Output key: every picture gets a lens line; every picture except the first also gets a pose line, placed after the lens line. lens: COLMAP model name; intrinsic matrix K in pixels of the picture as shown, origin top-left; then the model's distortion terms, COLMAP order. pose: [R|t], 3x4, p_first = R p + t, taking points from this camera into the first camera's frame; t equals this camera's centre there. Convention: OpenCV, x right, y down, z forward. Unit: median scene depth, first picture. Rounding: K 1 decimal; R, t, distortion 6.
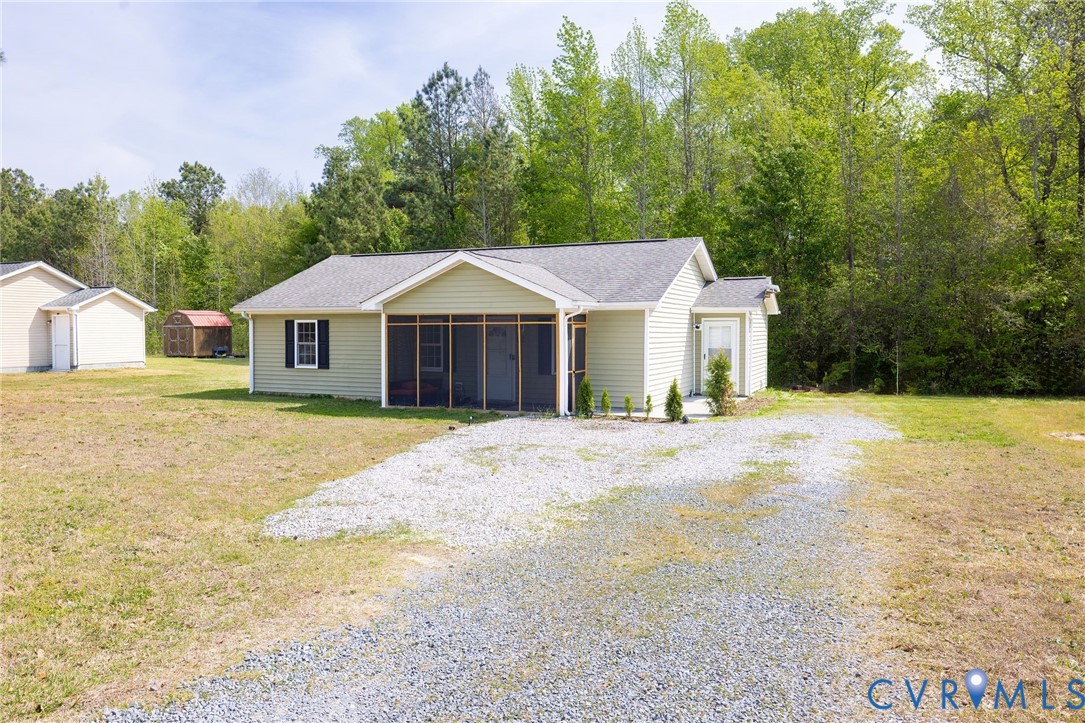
lens RADIAL K [[769.4, 0, 542.3], [0, 769.4, 385.6], [0, 0, 1]] dist [0.062325, 0.000302]
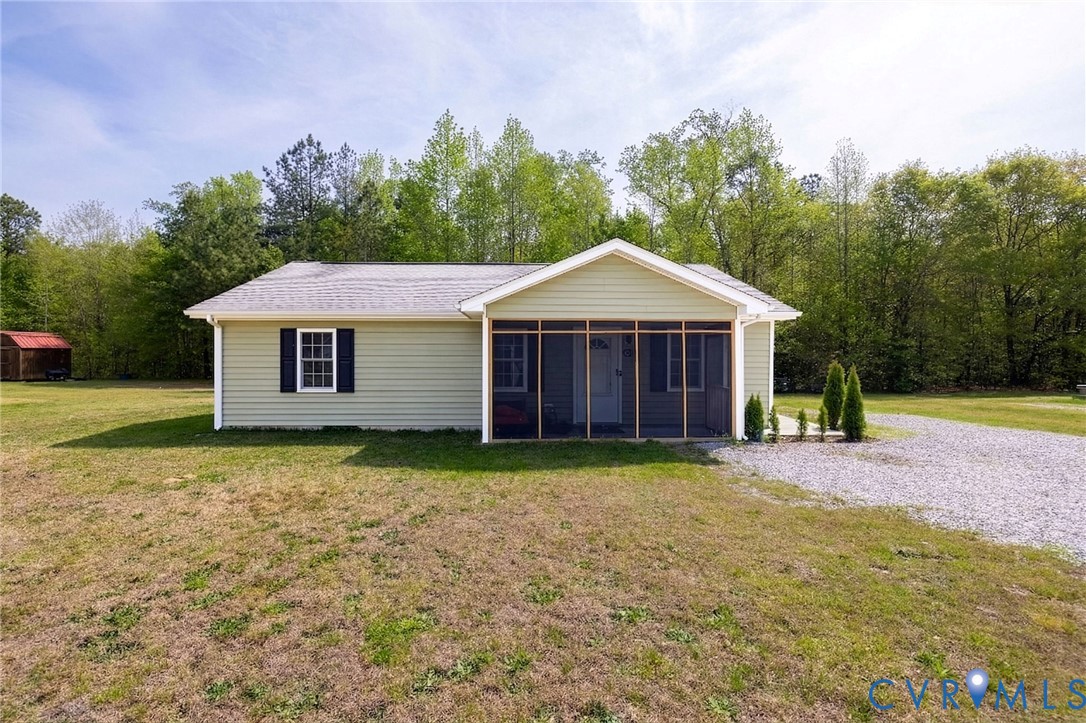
lens RADIAL K [[464.9, 0, 522.0], [0, 464.9, 362.3], [0, 0, 1]] dist [0.013487, -0.000779]
pose [[0.899777, -0.001154, 0.436348, -0.325712], [0.029256, 0.997906, -0.057689, -0.019581], [-0.435368, 0.064673, 0.897927, 0.502612]]
